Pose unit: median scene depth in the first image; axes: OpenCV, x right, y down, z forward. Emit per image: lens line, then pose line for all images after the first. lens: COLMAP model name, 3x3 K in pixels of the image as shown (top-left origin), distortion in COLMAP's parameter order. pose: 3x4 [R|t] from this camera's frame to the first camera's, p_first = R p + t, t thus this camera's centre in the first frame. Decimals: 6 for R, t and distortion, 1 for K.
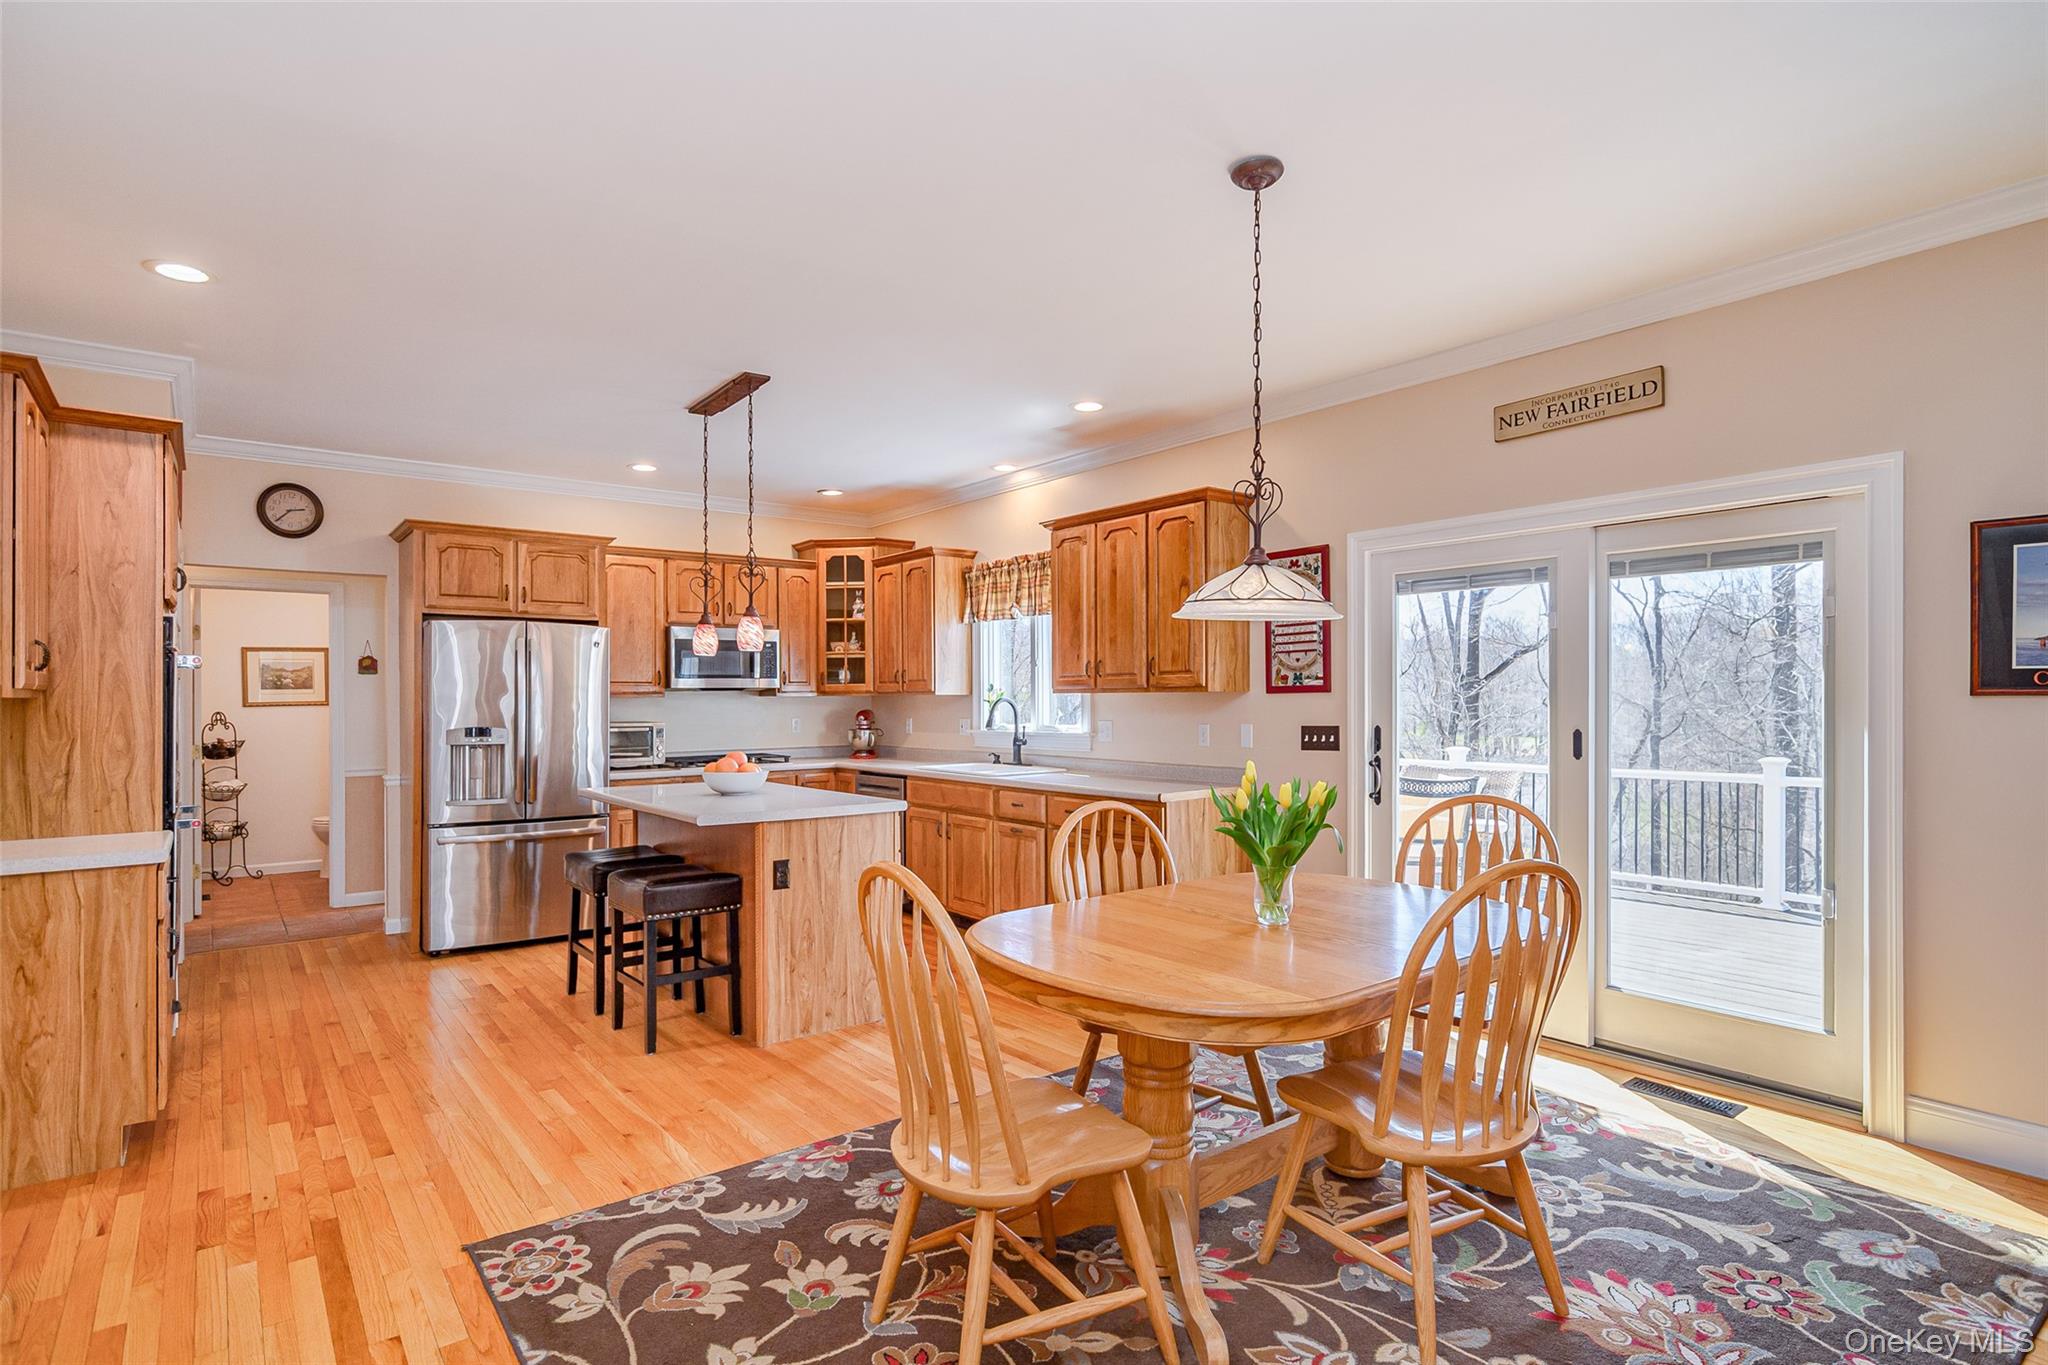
lens RADIAL K [[1041.1, 0, 1027.2], [0, 1041.1, 692.8], [0, 0, 1]] dist [0.000843, 0.001030]
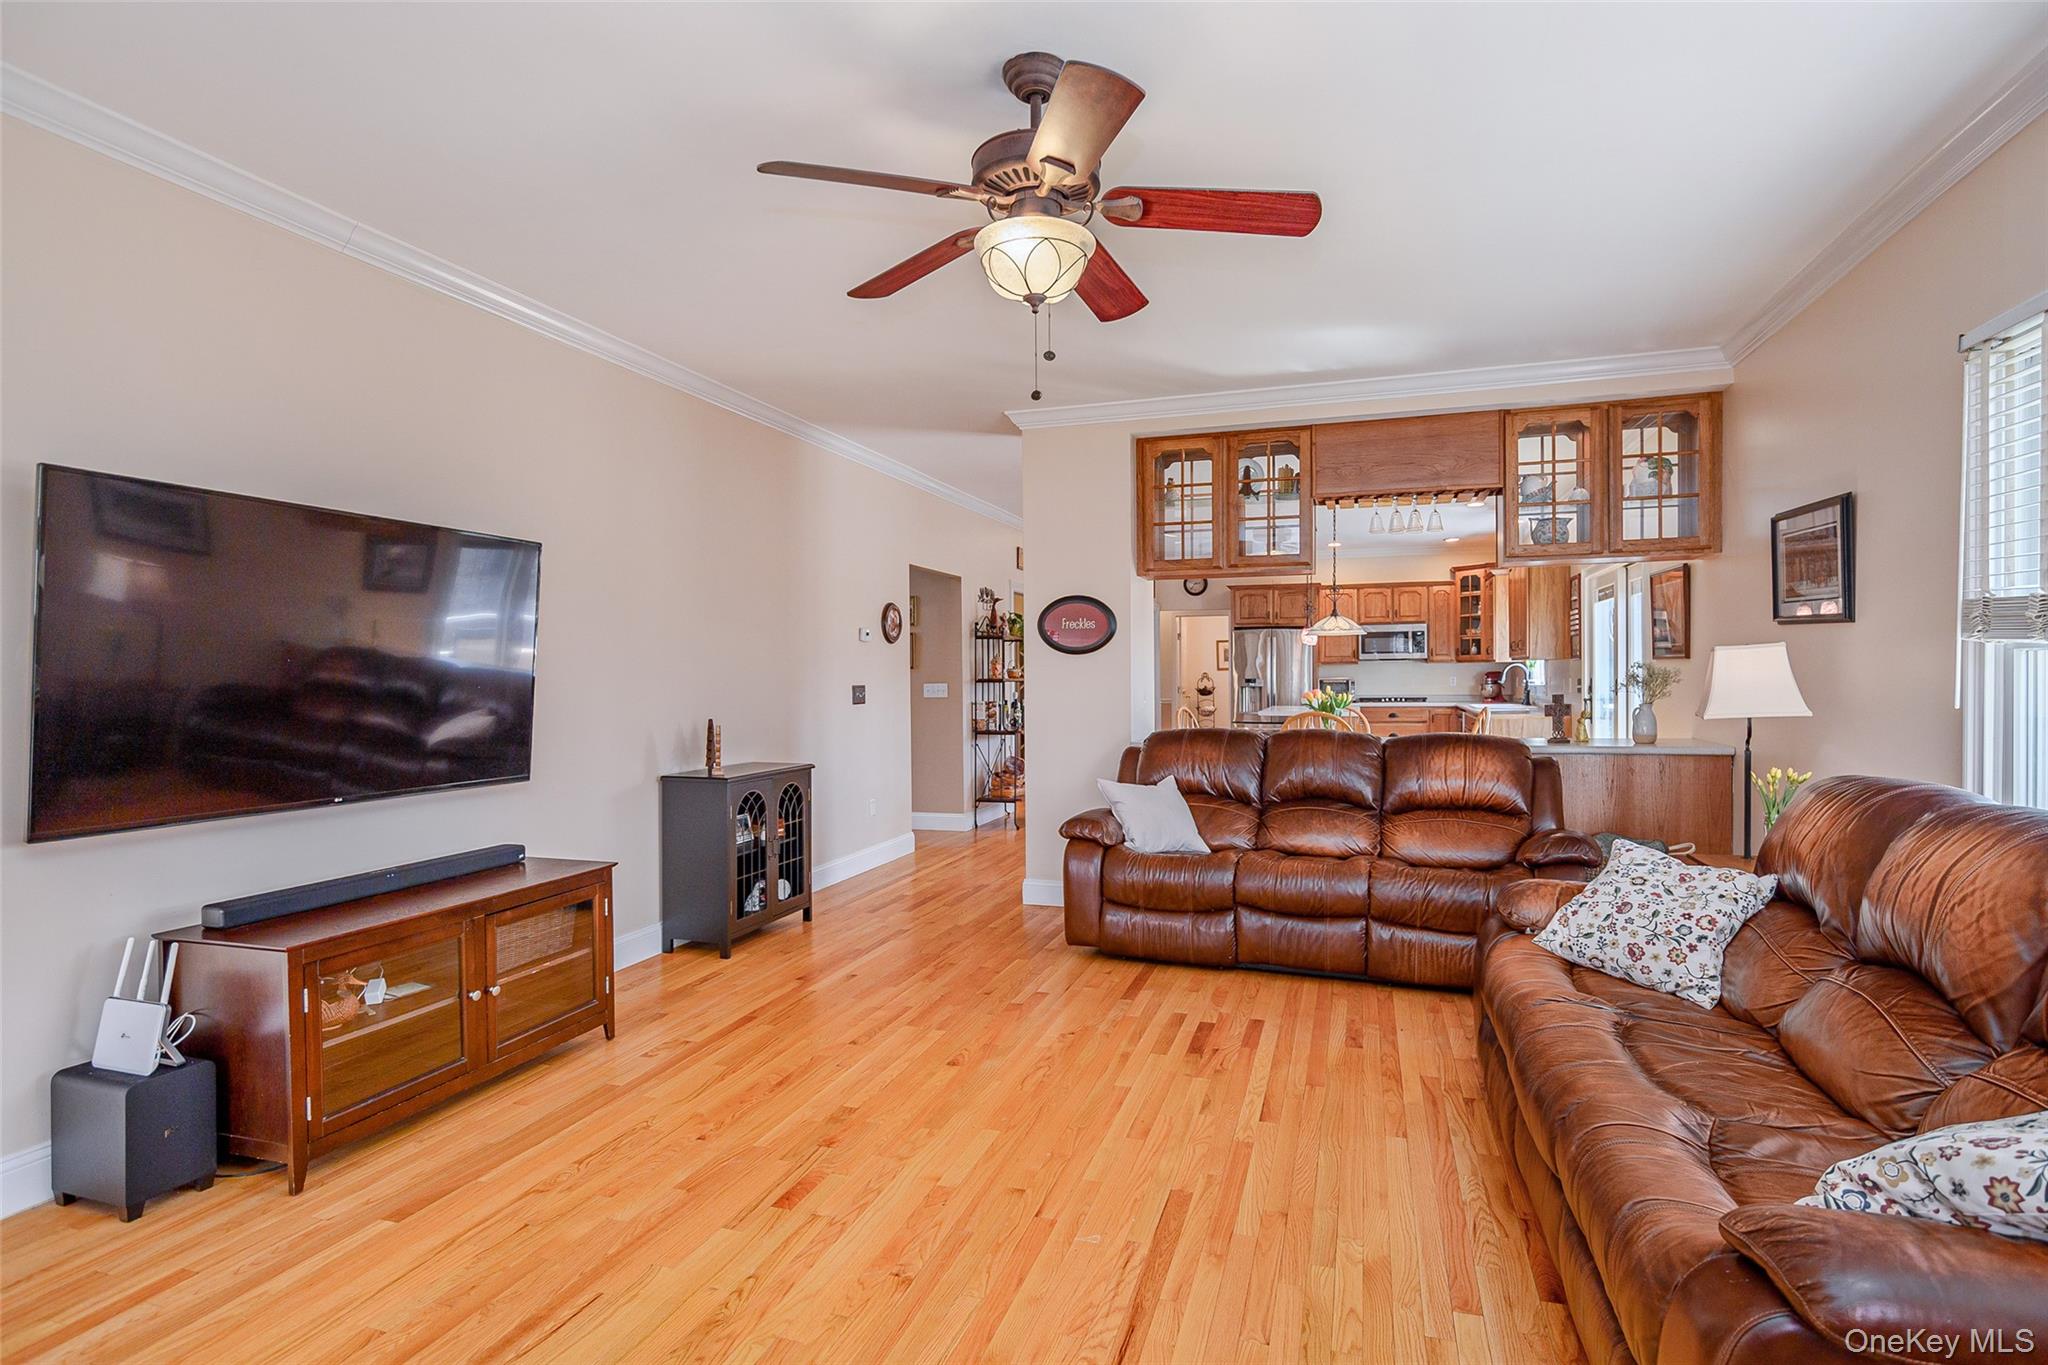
lens RADIAL K [[1041.1, 0, 1022.5], [0, 1041.1, 674.7], [0, 0, 1]] dist [0.000843, 0.001030]
pose [[0.555507, 0.002528, -0.831508, 1.213101], [0.008914, 0.999920, 0.008995, 0.001085], [0.831464, -0.012409, 0.555440, -0.729974]]
